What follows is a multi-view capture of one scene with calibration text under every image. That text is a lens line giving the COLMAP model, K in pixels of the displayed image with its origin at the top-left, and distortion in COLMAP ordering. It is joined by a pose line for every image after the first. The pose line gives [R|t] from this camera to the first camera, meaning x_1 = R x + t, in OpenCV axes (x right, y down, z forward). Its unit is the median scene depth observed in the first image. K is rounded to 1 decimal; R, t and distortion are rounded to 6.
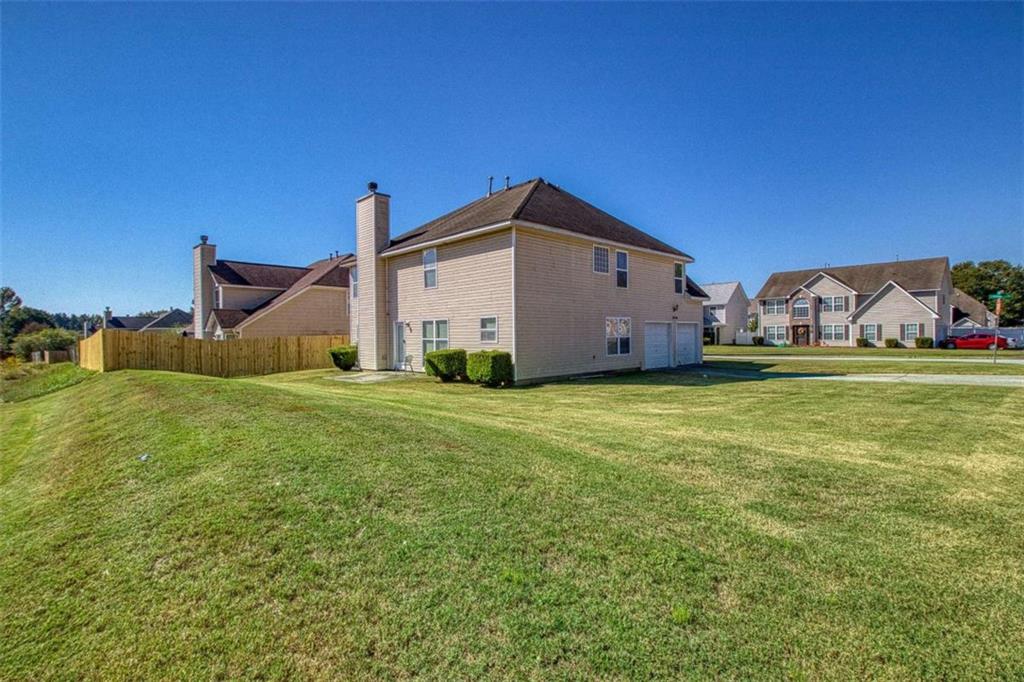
lens RADIAL K [[485.8, 0, 511.1], [0, 485.8, 343.7], [0, 0, 1]] dist [0.002341, 0.000477]
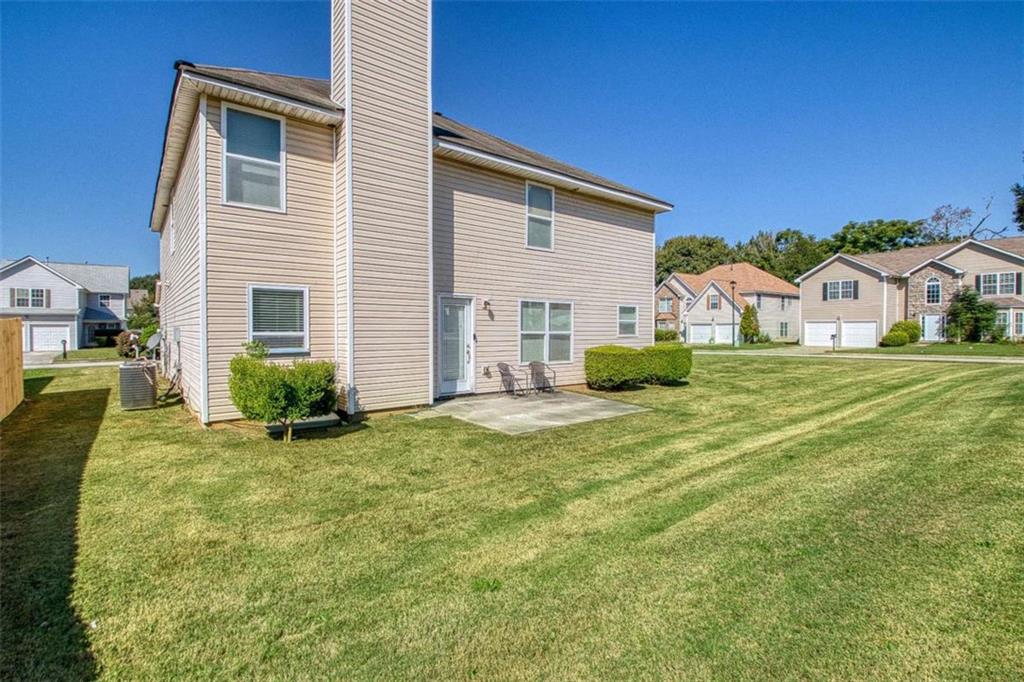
lens RADIAL K [[479.8, 0, 509.2], [0, 479.8, 345.3], [0, 0, 1]] dist [-0.016628, -0.000320]
pose [[0.085513, -0.018667, 0.996162, -0.762537], [0.017212, 0.999703, 0.017256, -0.004194], [-0.996188, 0.015670, 0.085809, 0.978233]]
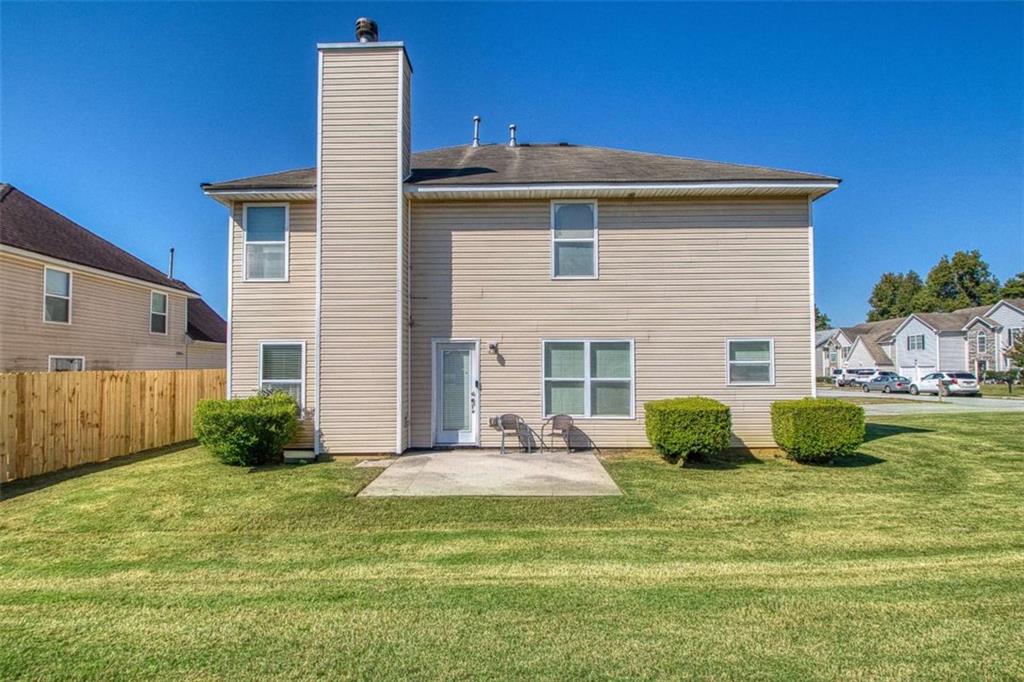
lens RADIAL K [[498.3, 0, 511.3], [0, 498.3, 357.6], [0, 0, 1]] dist [-0.002176, -0.000531]
pose [[0.706532, 0.023905, 0.707278, -0.568838], [0.009953, 0.998995, -0.043707, -0.009686], [-0.707611, 0.037919, 0.705584, 0.678932]]
